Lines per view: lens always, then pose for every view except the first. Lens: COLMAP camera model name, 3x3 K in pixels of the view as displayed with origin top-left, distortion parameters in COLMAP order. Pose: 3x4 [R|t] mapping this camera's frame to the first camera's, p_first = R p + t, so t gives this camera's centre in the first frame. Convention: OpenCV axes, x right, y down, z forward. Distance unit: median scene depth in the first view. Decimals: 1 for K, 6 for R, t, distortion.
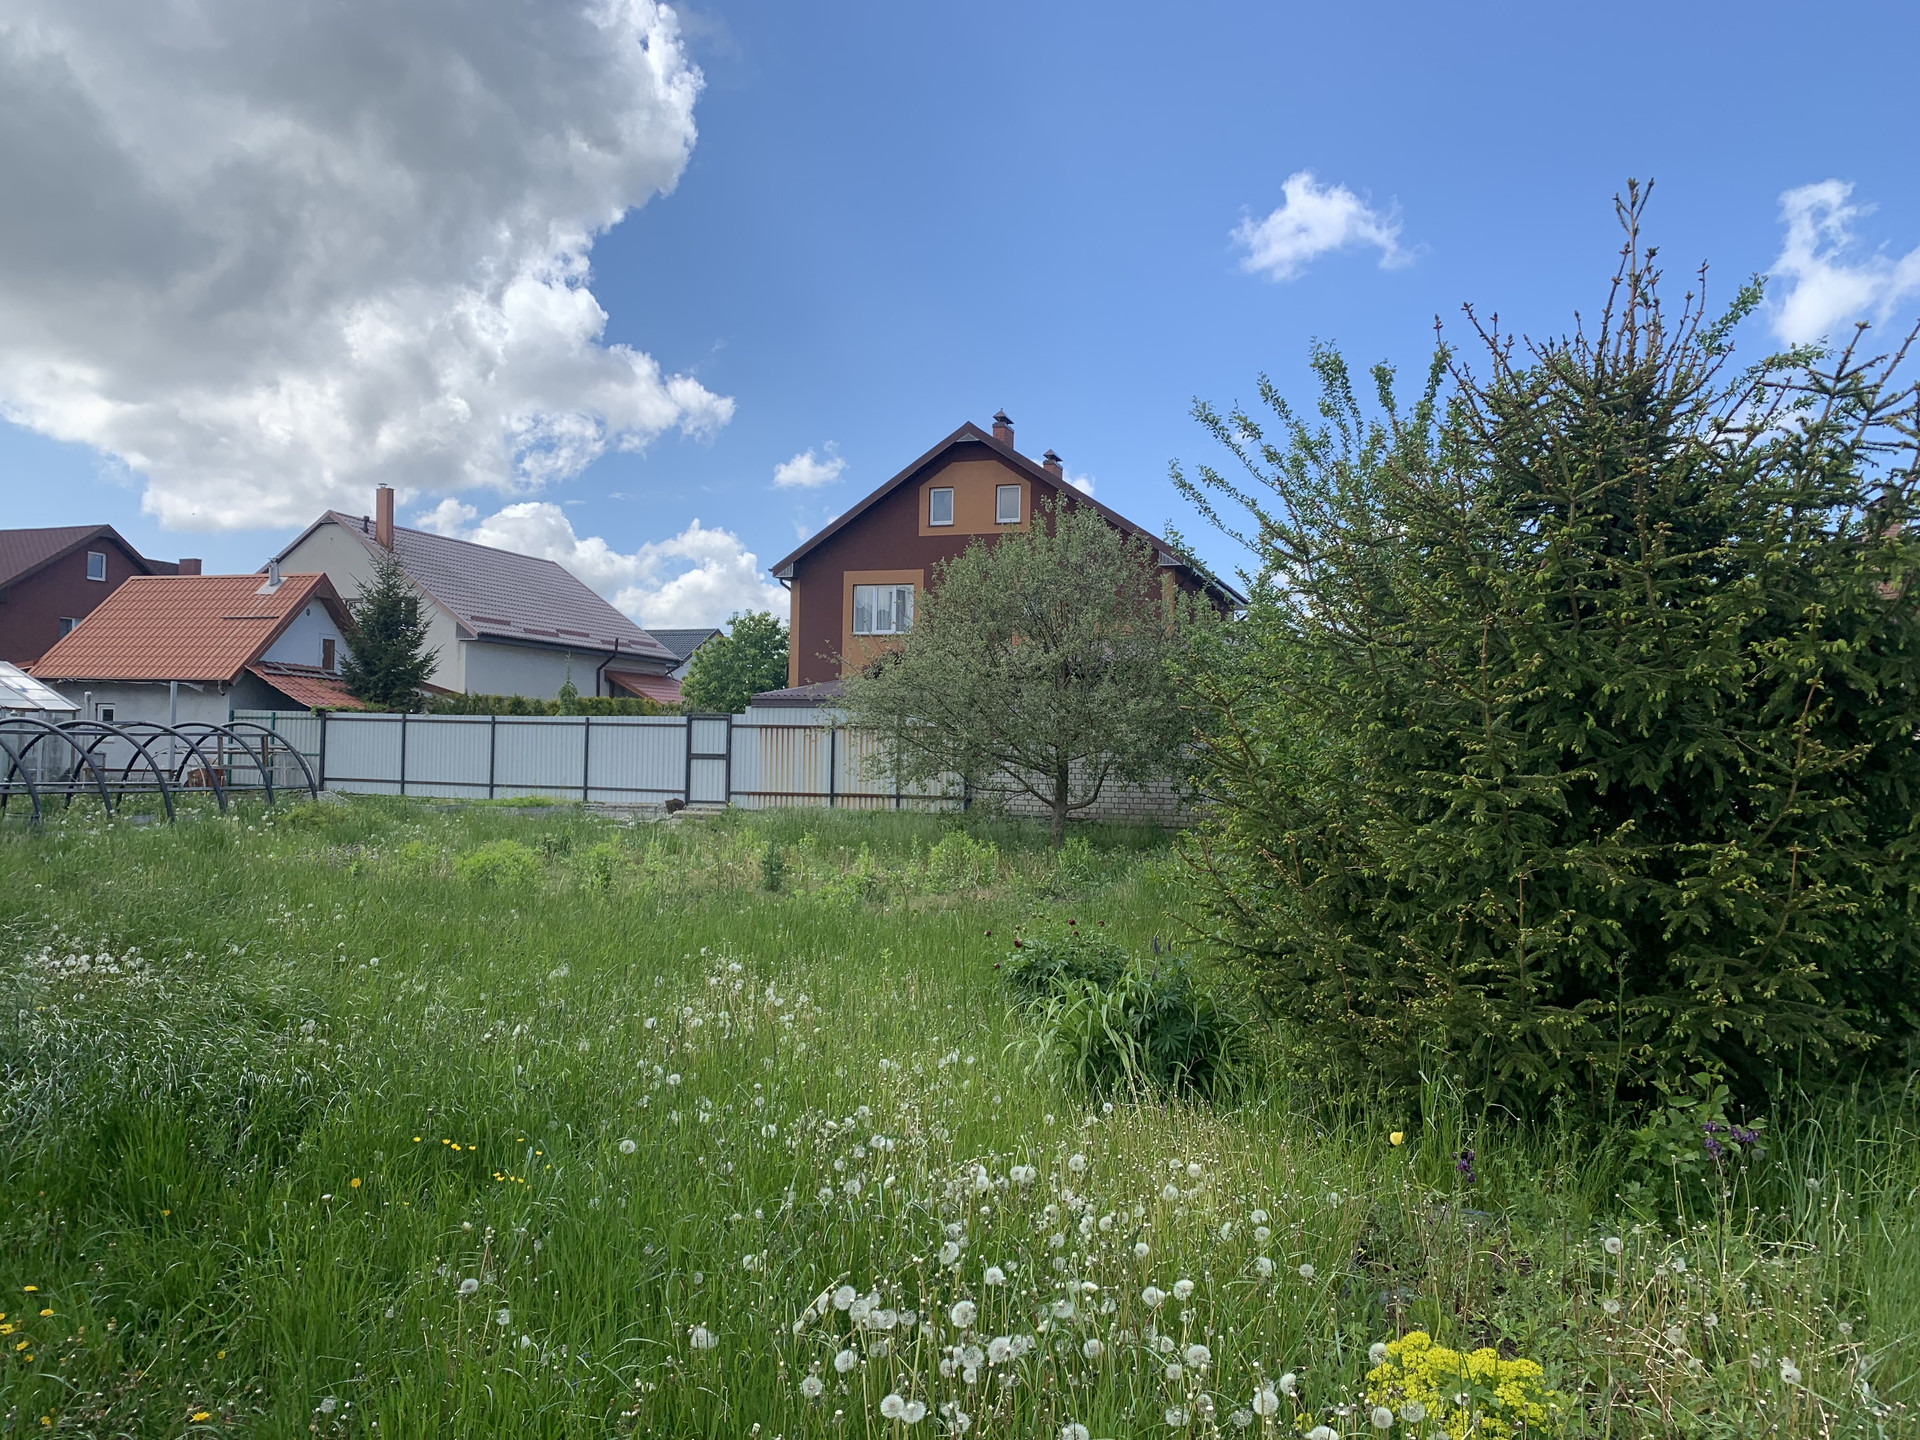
lens RADIAL K [[1469.7, 0, 953.2], [0, 1469.7, 723.3], [0, 0, 1]] dist [0.067348, -0.074482]
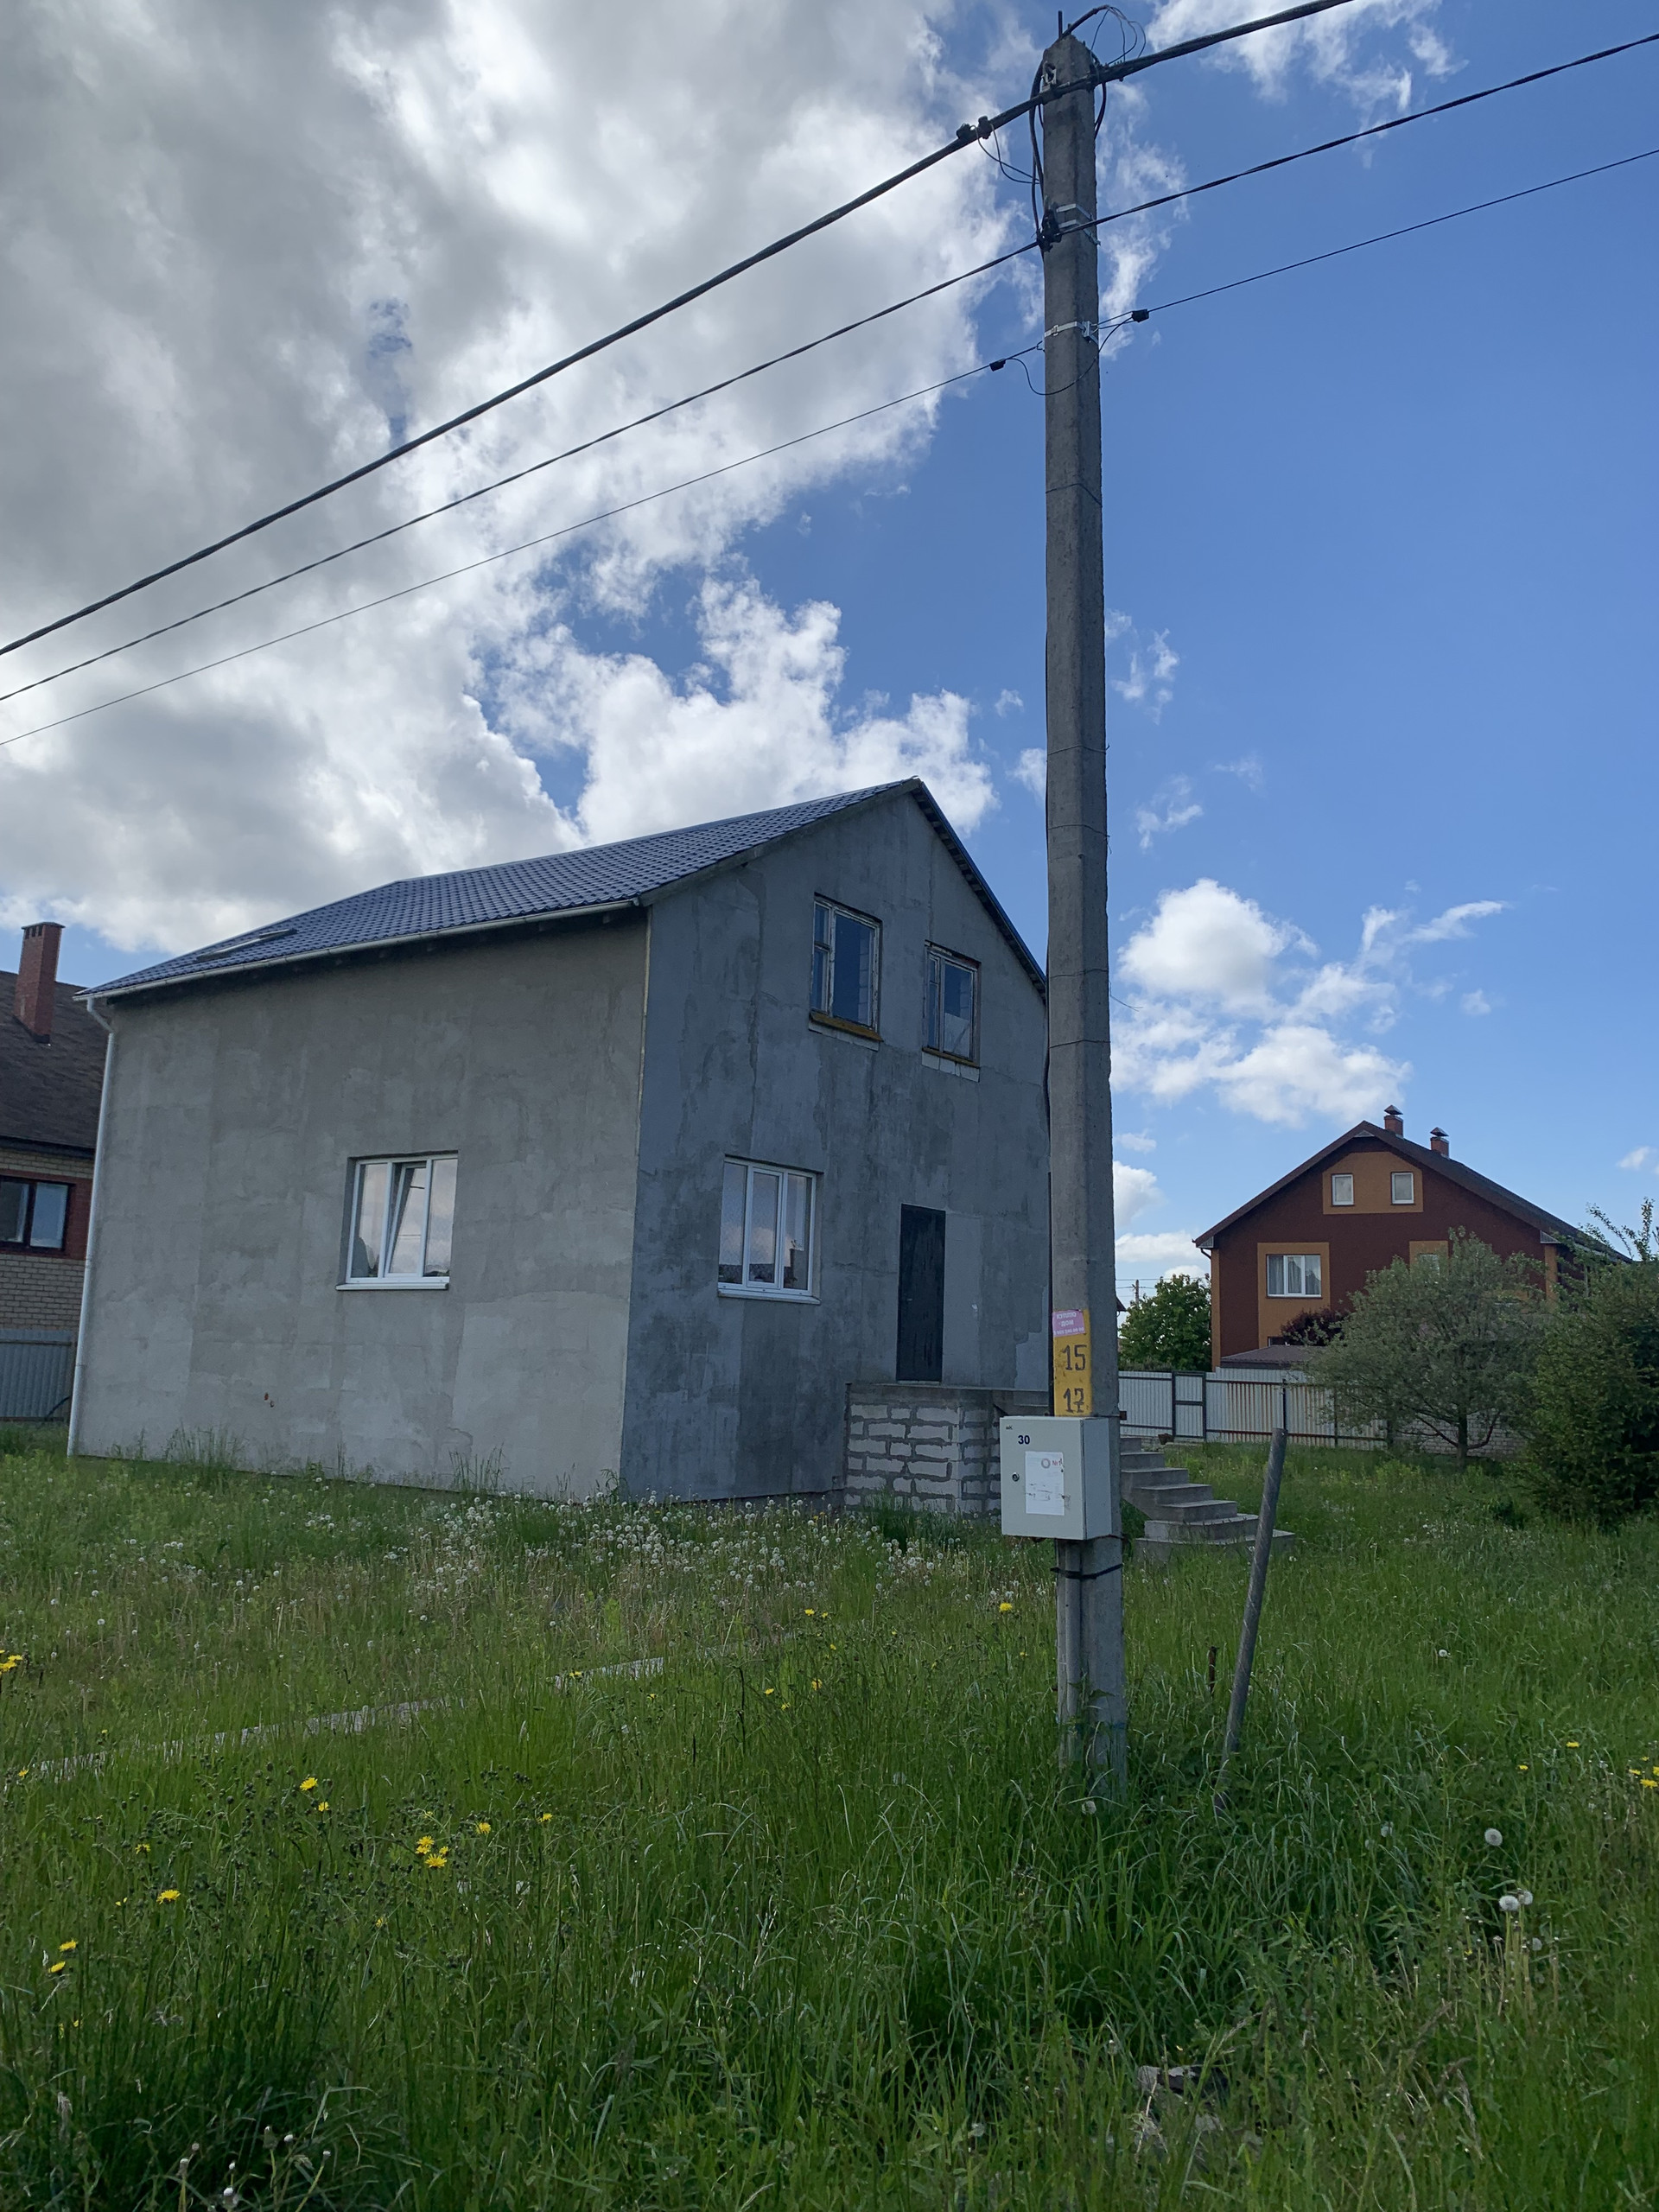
lens RADIAL K [[1693.2, 0, 866.8], [0, 1693.2, 1061.0], [0, 0, 1]] dist [0.067348, -0.074482]
pose [[0.967647, -0.030993, -0.250398, -0.045975], [-0.011370, 0.986062, -0.165987, -0.023780], [0.252052, 0.163464, 0.953808, -0.610203]]
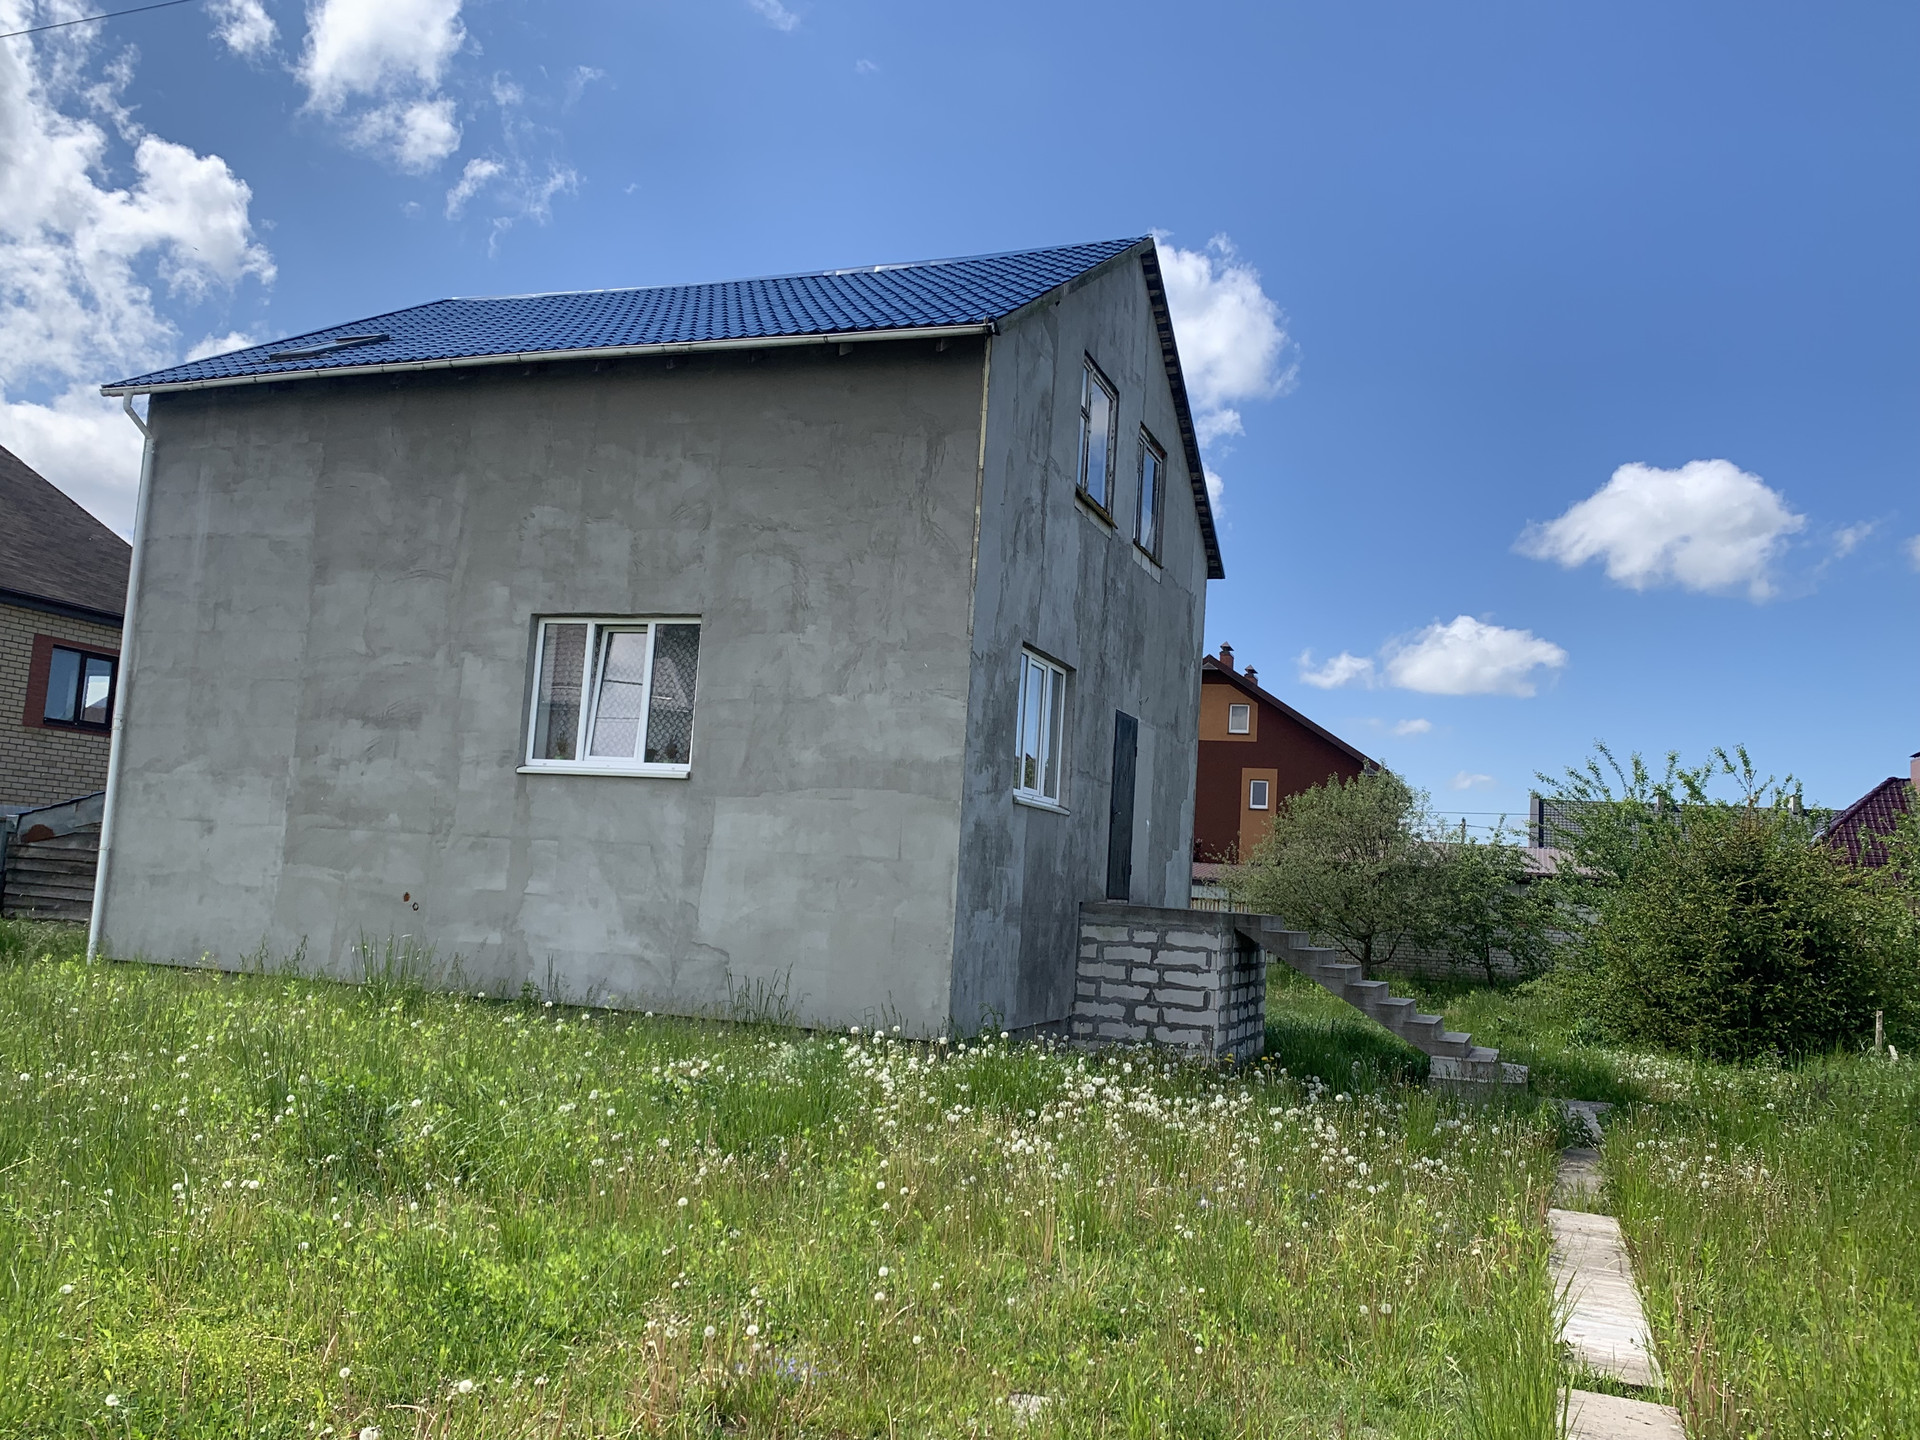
lens RADIAL K [[1586.0, 0, 953.3], [0, 1586.0, 717.6], [0, 0, 1]] dist [0.055326, -0.080485]
pose [[0.998814, 0.045181, -0.018150, -0.257099], [-0.046623, 0.994936, -0.089041, -0.022442], [0.014035, 0.089782, 0.995863, -0.527808]]
